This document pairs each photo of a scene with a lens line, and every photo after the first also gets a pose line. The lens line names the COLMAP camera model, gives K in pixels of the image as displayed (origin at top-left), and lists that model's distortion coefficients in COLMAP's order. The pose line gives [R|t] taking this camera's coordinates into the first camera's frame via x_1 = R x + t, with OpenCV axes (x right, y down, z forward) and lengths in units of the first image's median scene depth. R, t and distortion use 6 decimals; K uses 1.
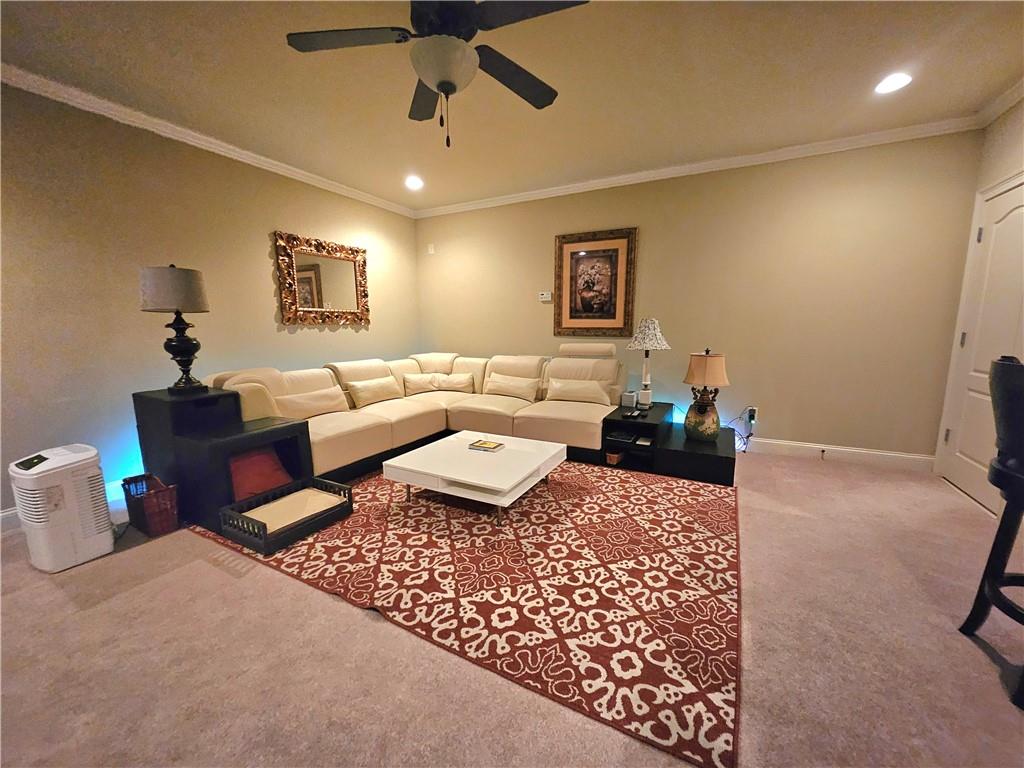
lens RADIAL K [[404.0, 0, 511.6], [0, 404.0, 383.3], [0, 0, 1]] dist [-0.011917, 0.001334]
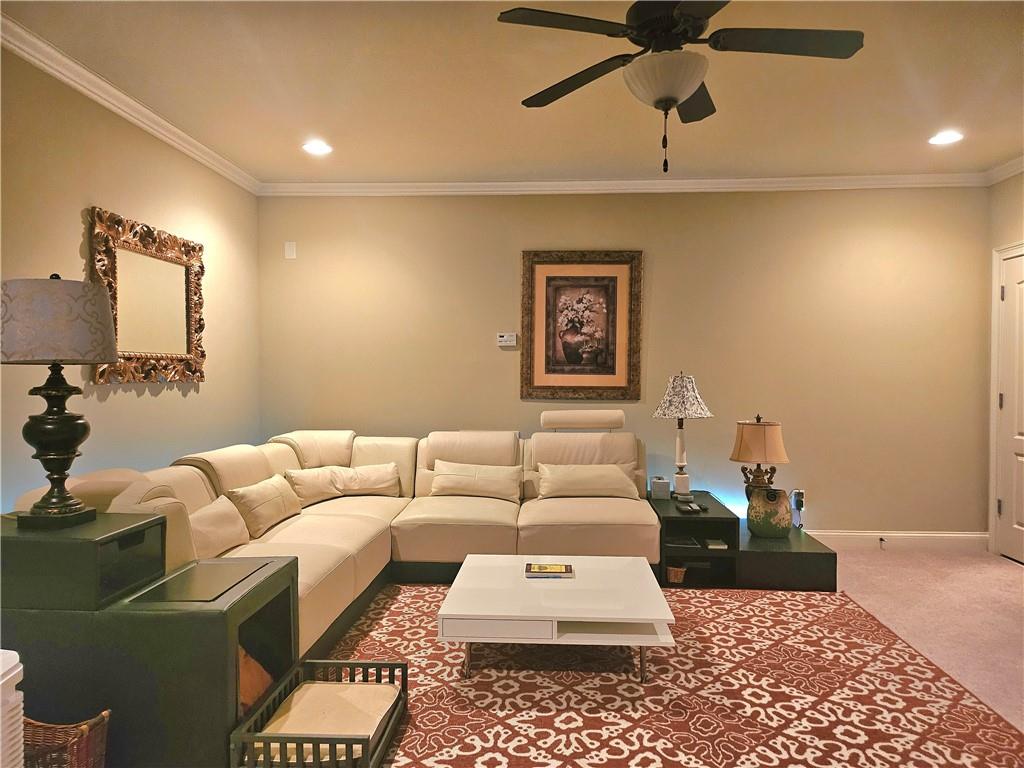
lens RADIAL K [[720.3, 0, 509.9], [0, 720.3, 375.9], [0, 0, 1]] dist [0.055349, -0.055521]
pose [[0.908130, 0.004264, 0.418666, -0.490430], [0.053739, 0.990490, -0.126652, -0.010160], [-0.415224, 0.137515, 0.899265, -0.051653]]
